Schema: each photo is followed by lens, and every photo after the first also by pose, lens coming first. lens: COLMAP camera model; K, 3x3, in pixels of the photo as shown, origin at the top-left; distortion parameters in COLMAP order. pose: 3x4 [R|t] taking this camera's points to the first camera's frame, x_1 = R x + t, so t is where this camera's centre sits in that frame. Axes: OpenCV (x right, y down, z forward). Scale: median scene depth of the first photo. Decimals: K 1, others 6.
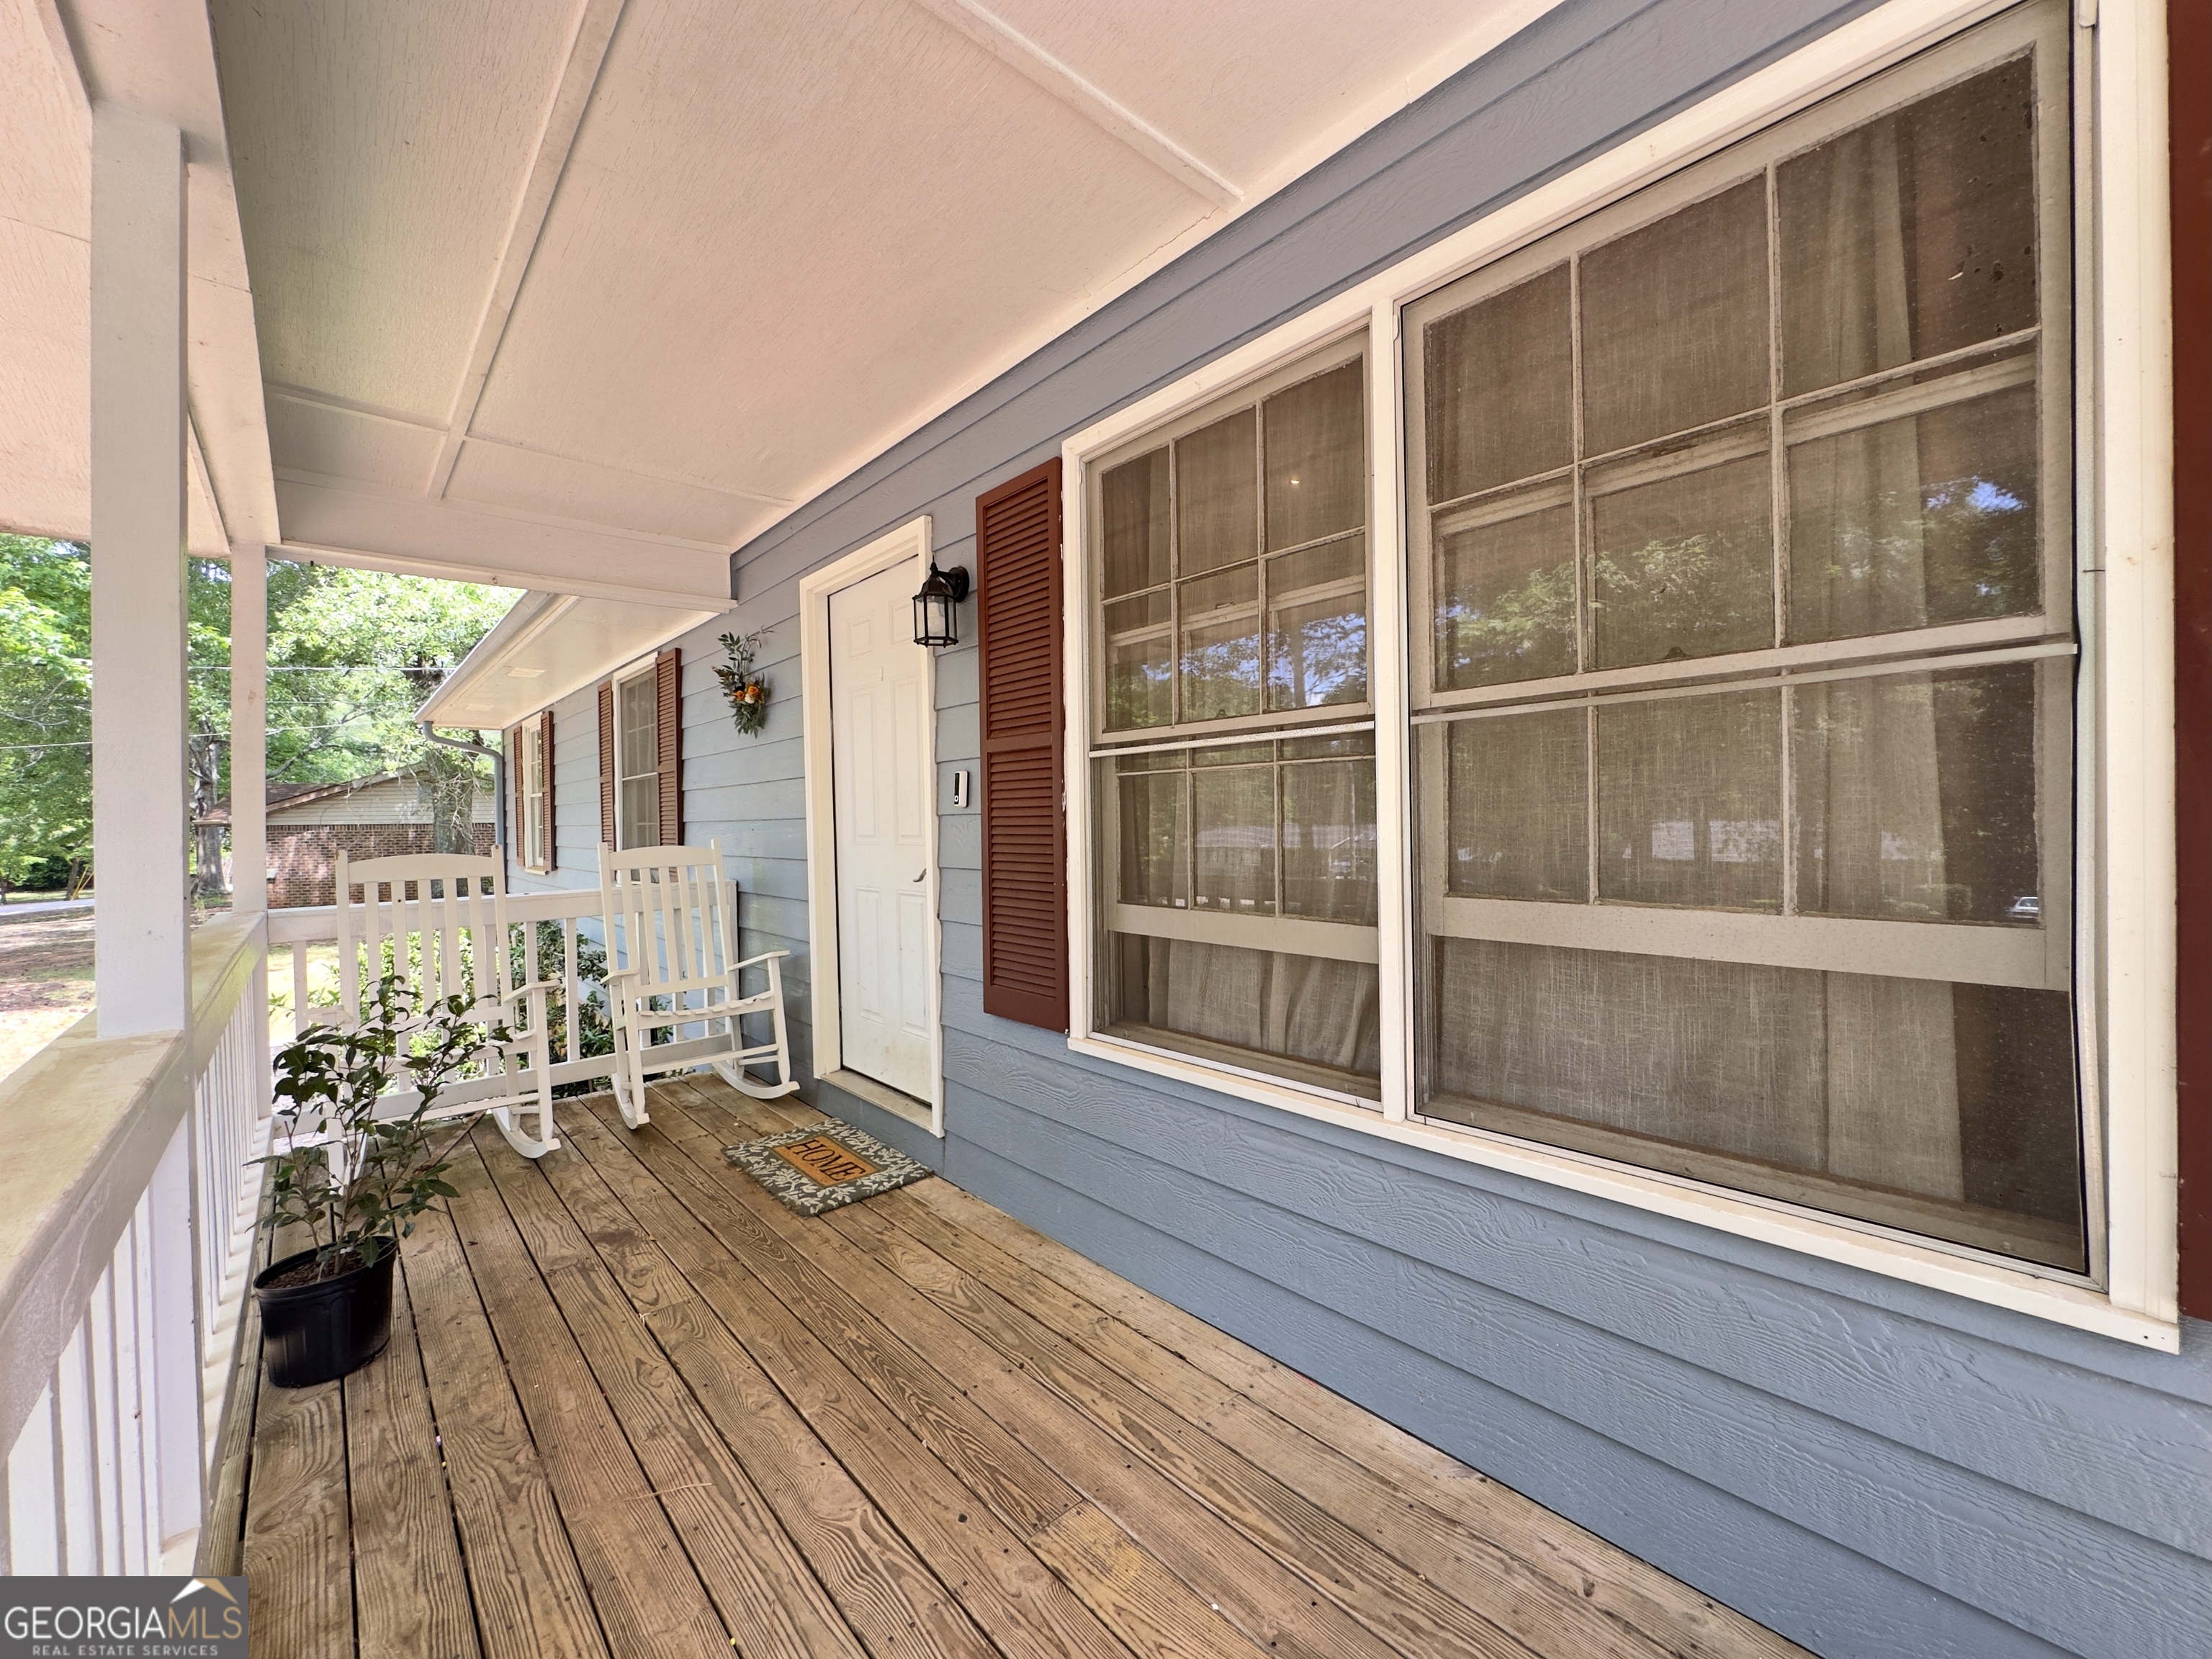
lens RADIAL K [[882.7, 0, 1097.3], [0, 882.7, 832.9], [0, 0, 1]] dist [-0.000940, -0.000097]
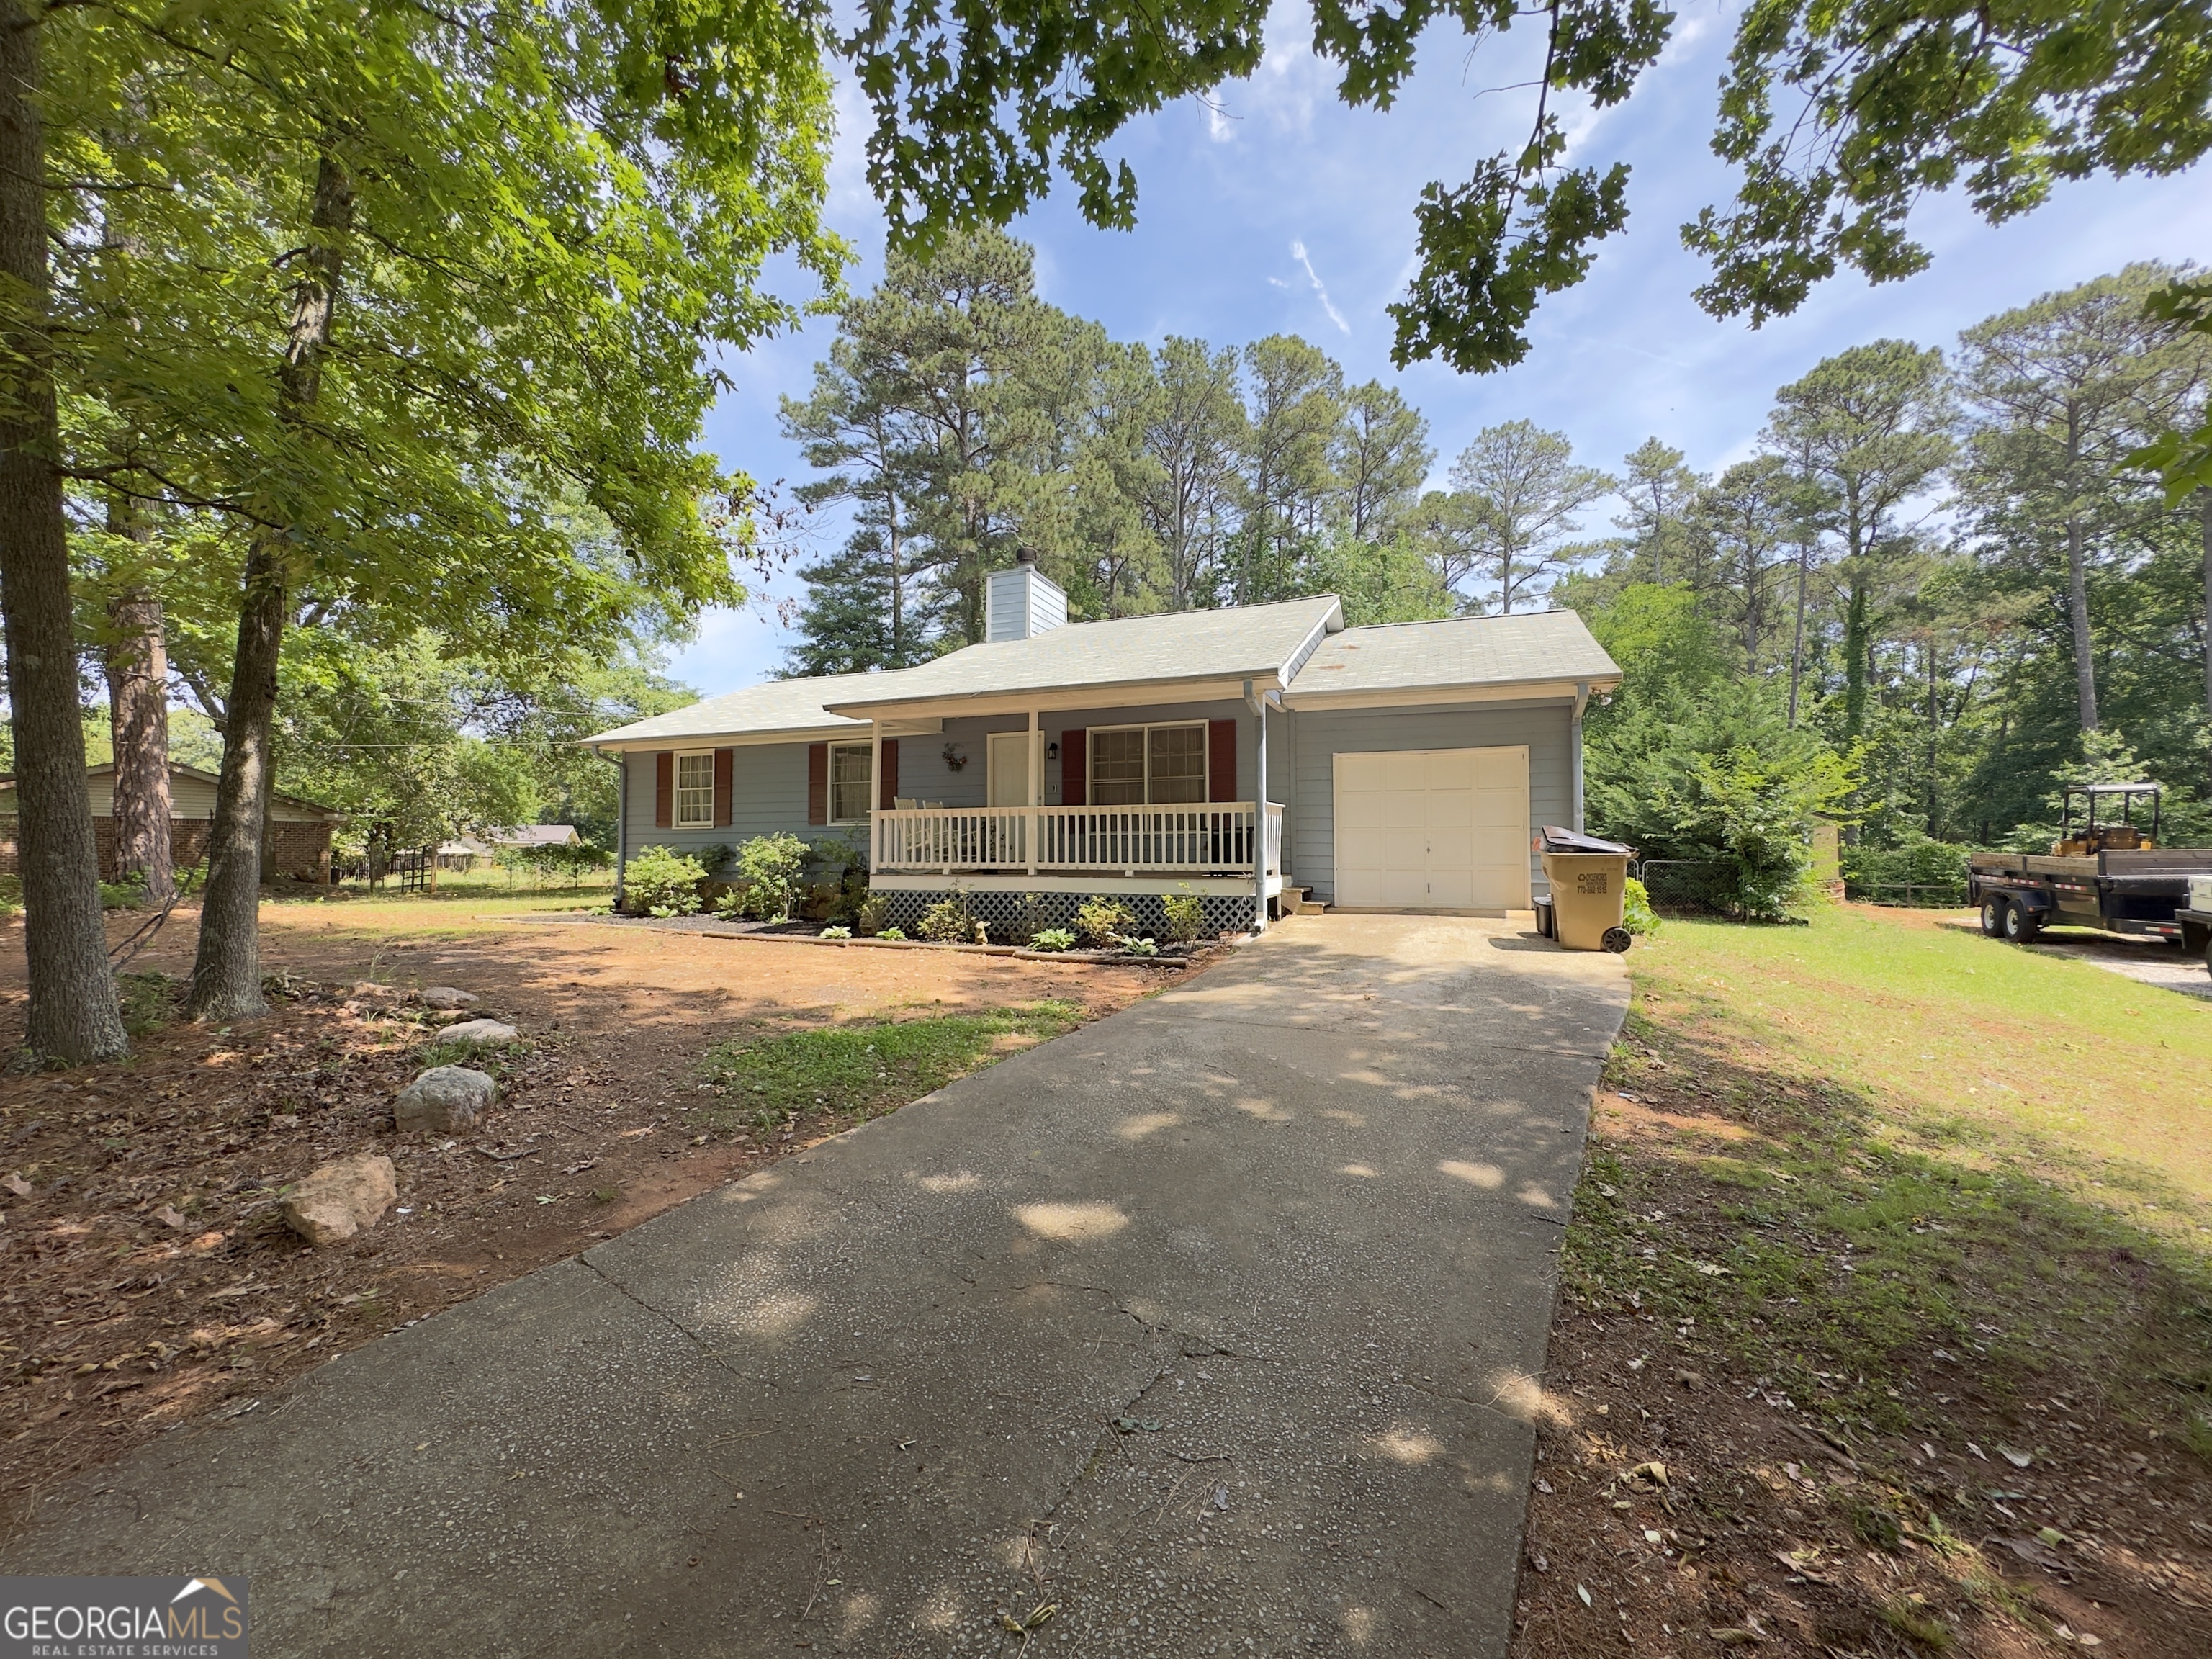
lens RADIAL K [[883.9, 0, 1105.0], [0, 883.9, 857.2], [0, 0, 1]] dist [-0.000063, -0.000087]
pose [[0.886637, 0.015653, 0.462202, -1.397092], [-0.007646, 0.999787, -0.019193, 0.268091], [-0.462404, 0.013483, 0.886567, -2.217319]]
